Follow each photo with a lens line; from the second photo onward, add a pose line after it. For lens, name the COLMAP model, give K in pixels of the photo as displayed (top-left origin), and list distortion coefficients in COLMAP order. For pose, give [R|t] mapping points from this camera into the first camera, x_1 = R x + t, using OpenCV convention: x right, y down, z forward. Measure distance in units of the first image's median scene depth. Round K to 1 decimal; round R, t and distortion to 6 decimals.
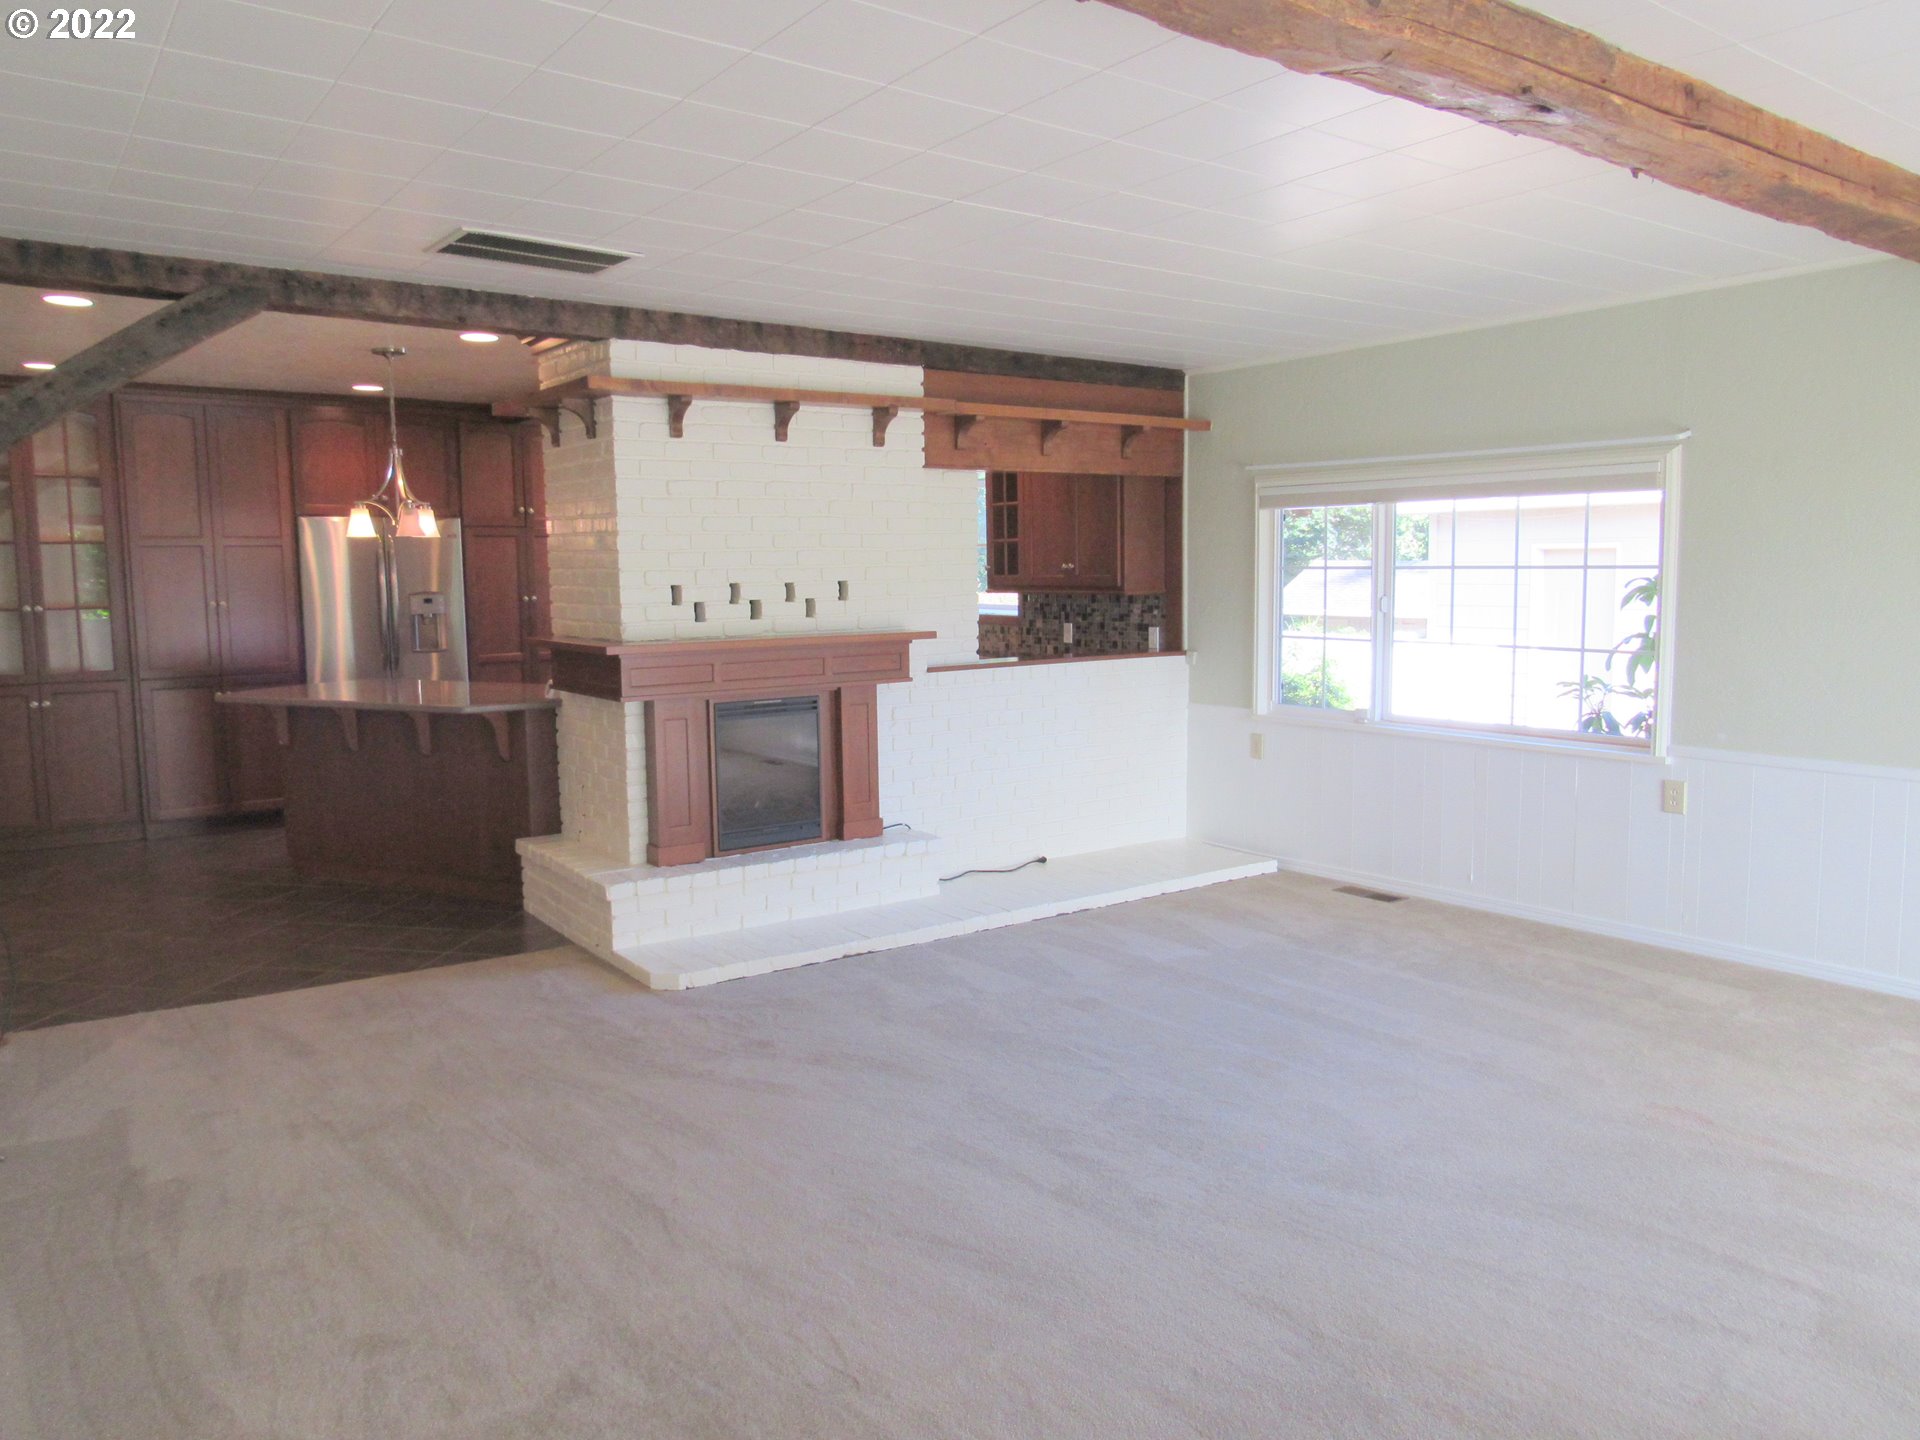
lens RADIAL K [[1372.2, 0, 960.0], [0, 1372.2, 720.0], [0, 0, 1]] dist [-0.007656, -0.007384]
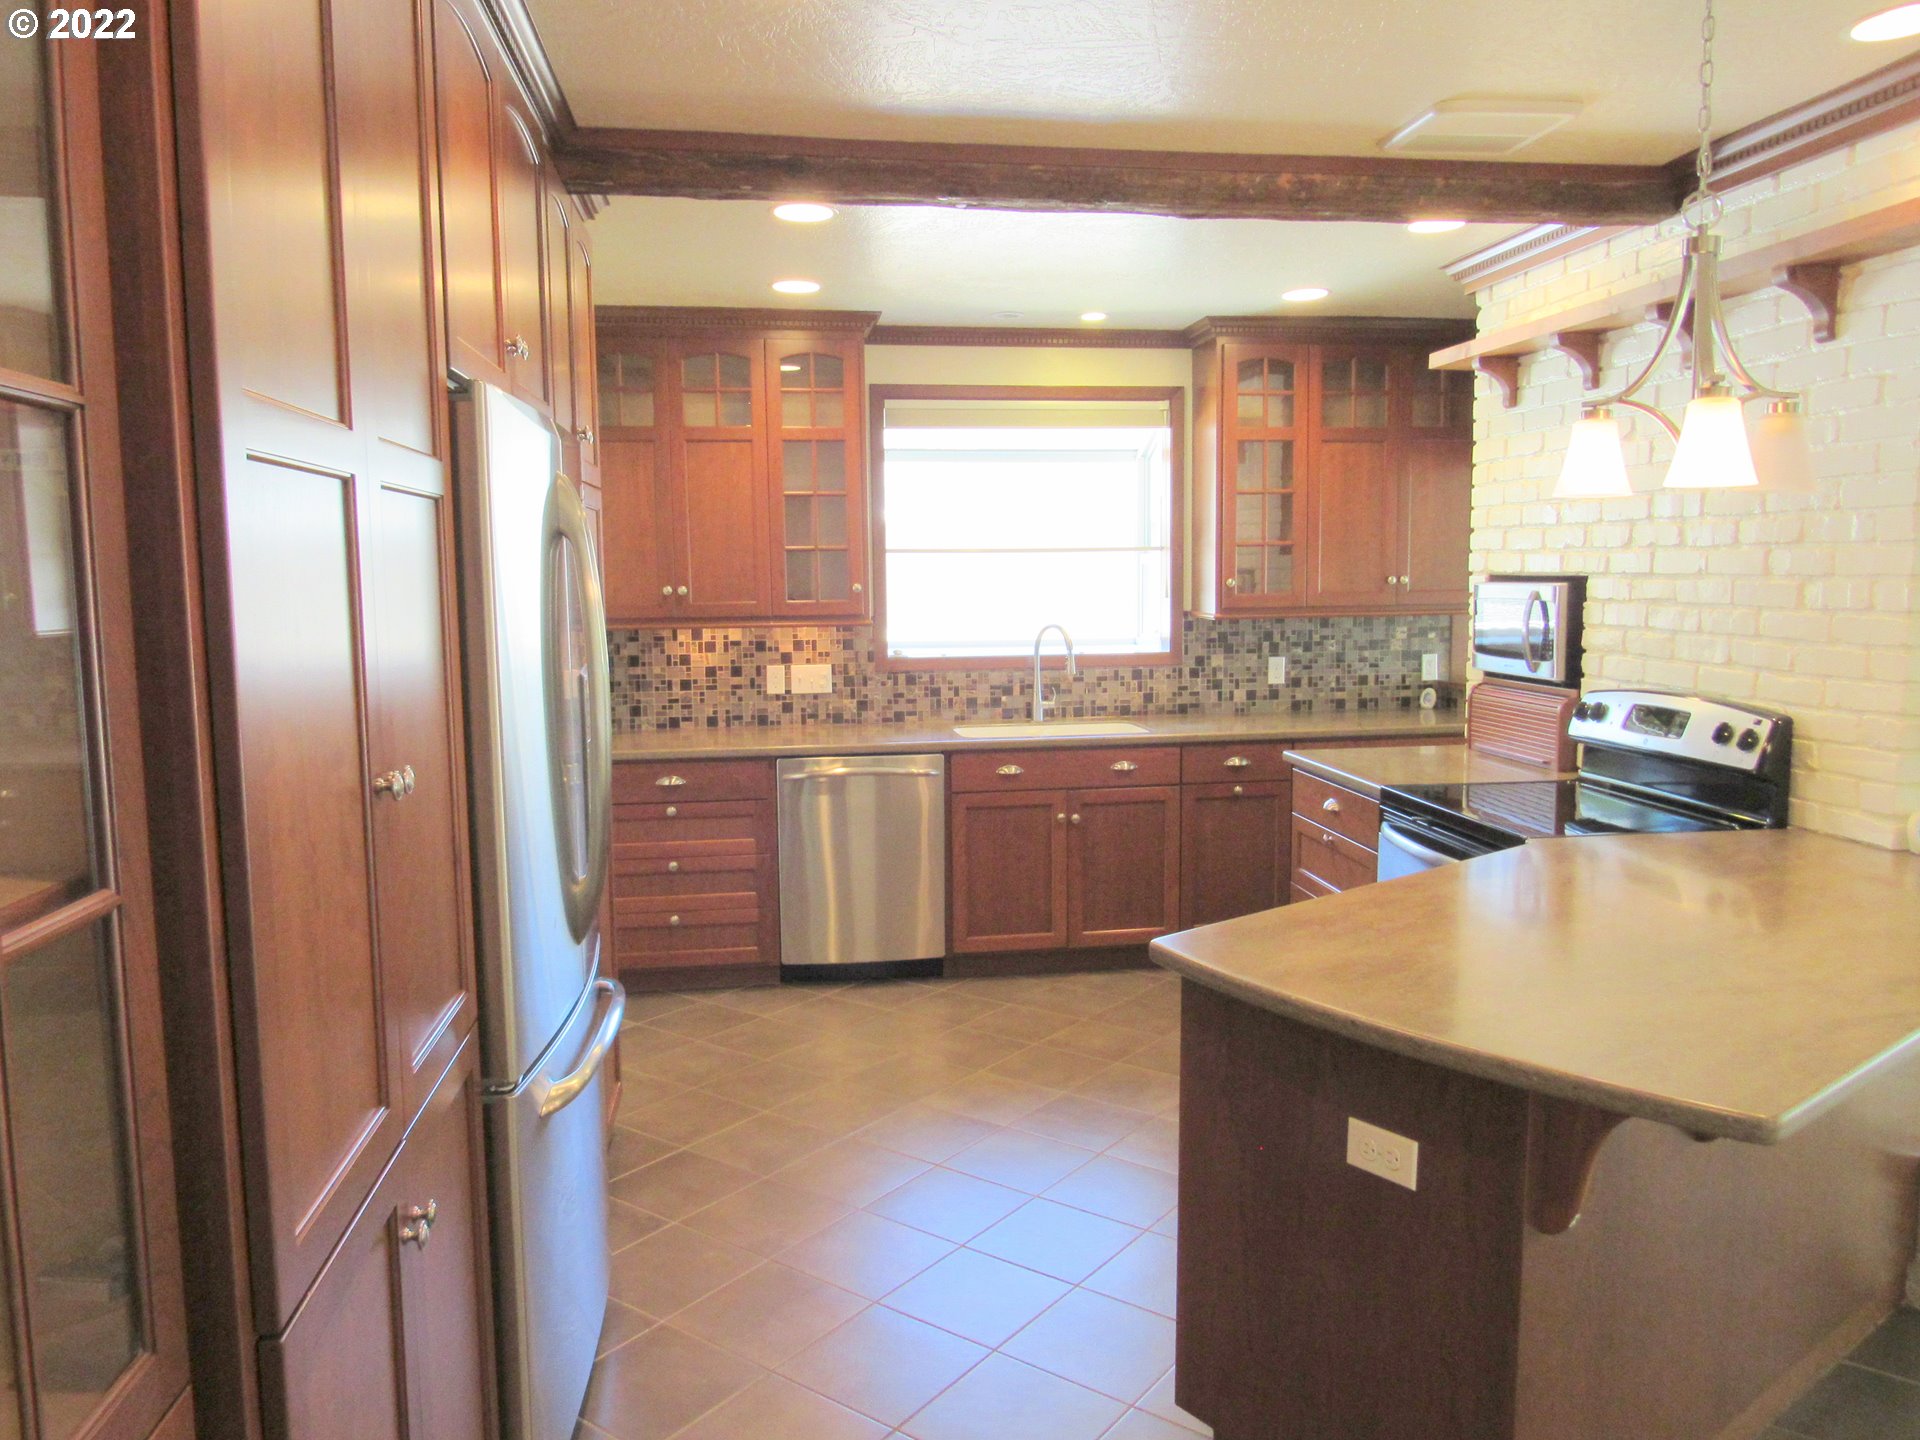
lens RADIAL K [[1372.2, 0, 960.0], [0, 1372.2, 720.0], [0, 0, 1]] dist [-0.007656, -0.007384]
pose [[0.460092, -0.091103, 0.883185, -0.679944], [0.107207, 0.993144, 0.046597, -0.092899], [-0.881375, 0.073245, 0.466705, 0.836855]]
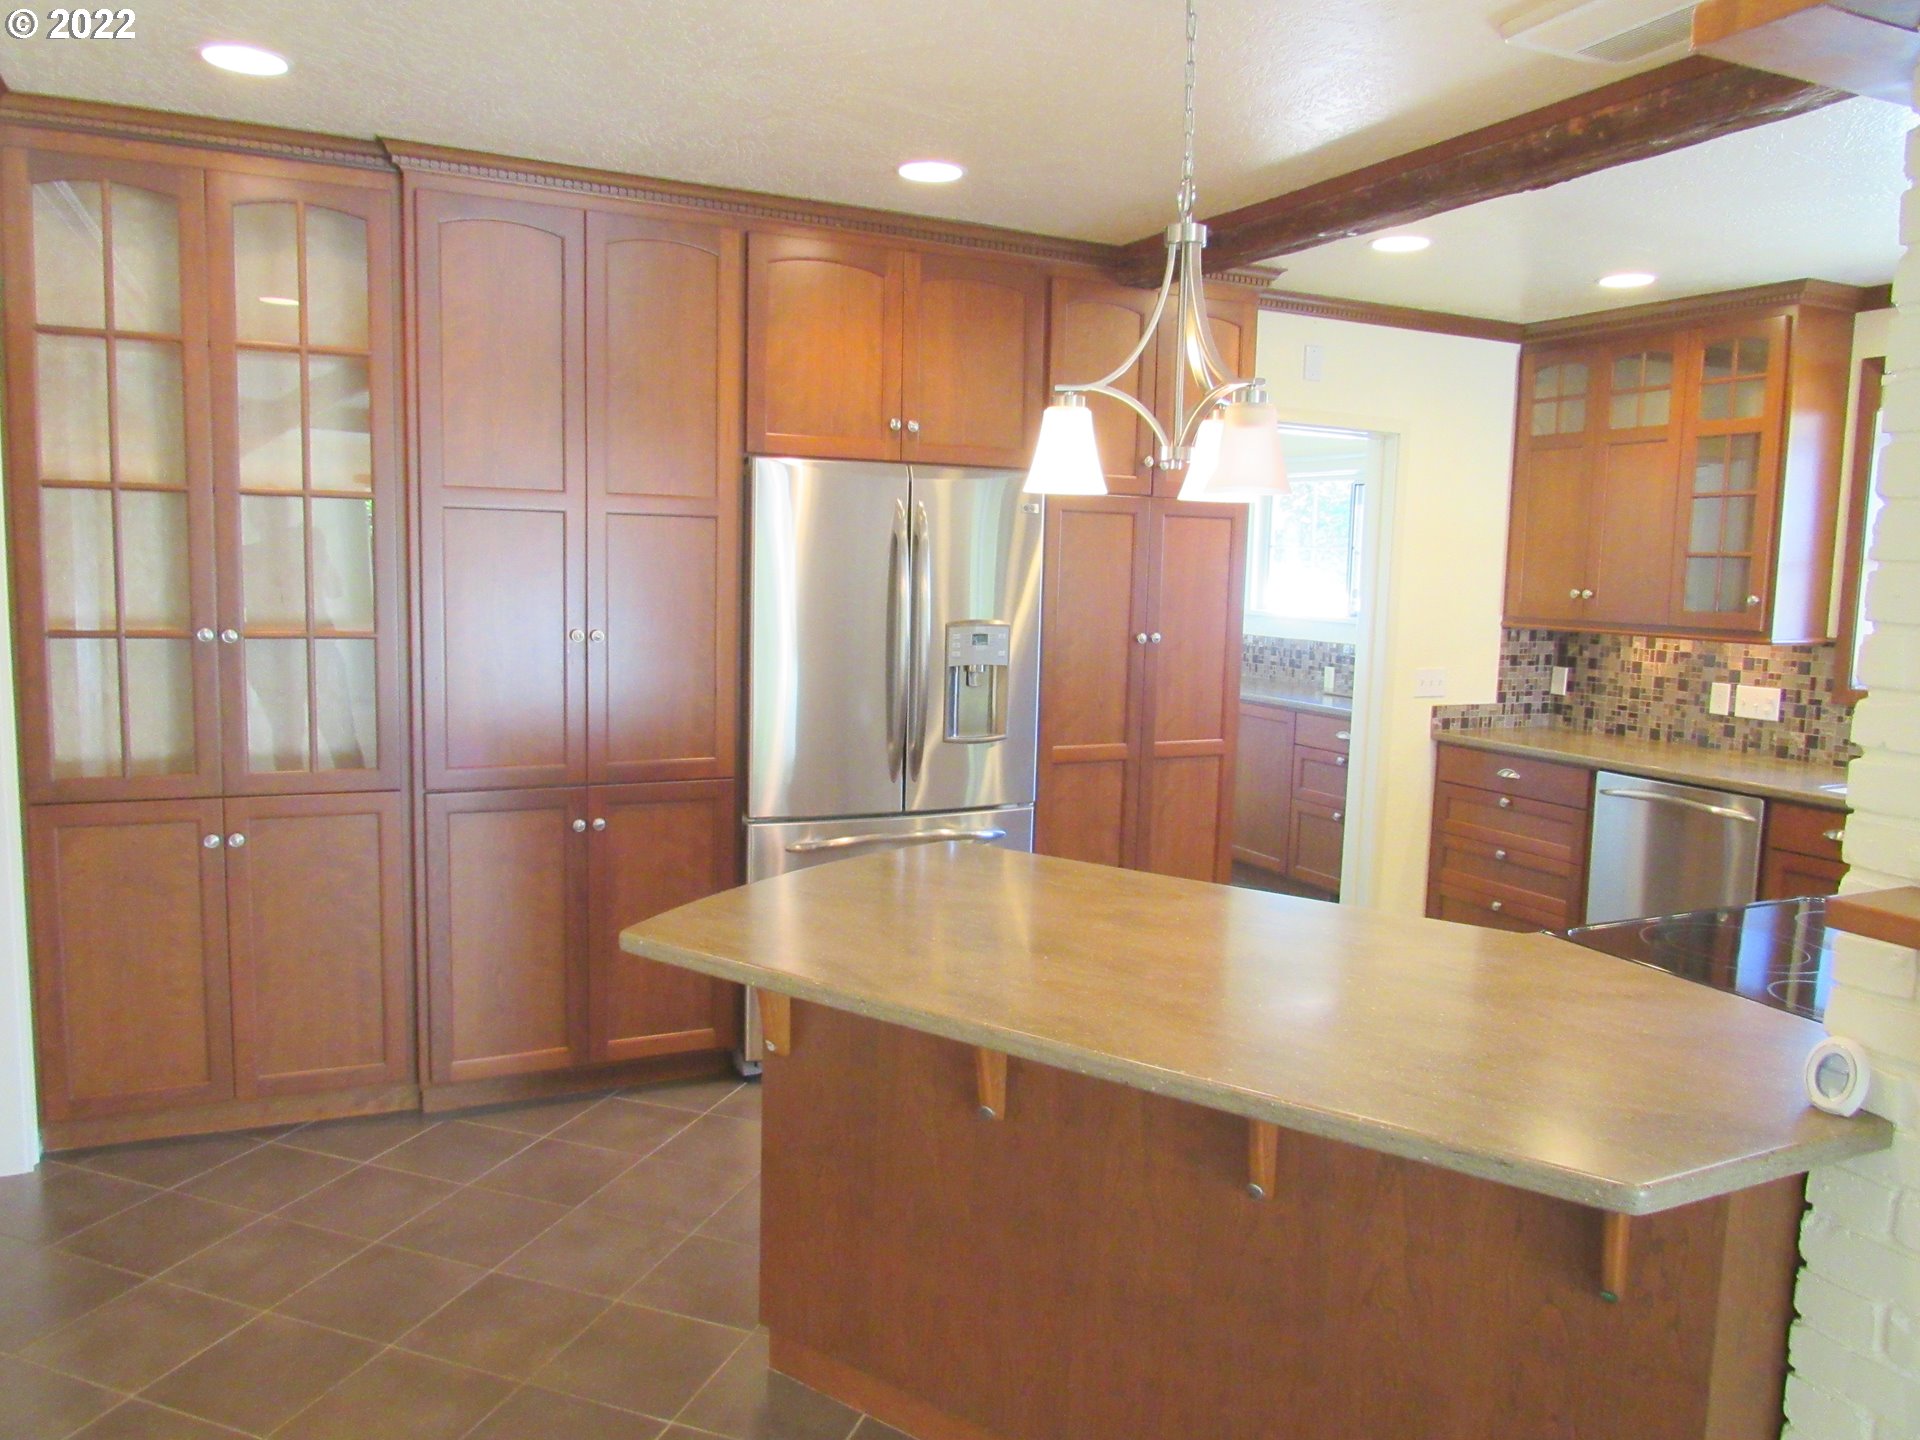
lens RADIAL K [[1372.2, 0, 960.0], [0, 1372.2, 720.0], [0, 0, 1]] dist [-0.007656, -0.007384]
pose [[0.987453, 0.052204, -0.149031, -0.346286], [-0.052090, 0.998631, 0.004676, -0.064697], [0.149071, 0.003146, 0.988821, 0.555104]]
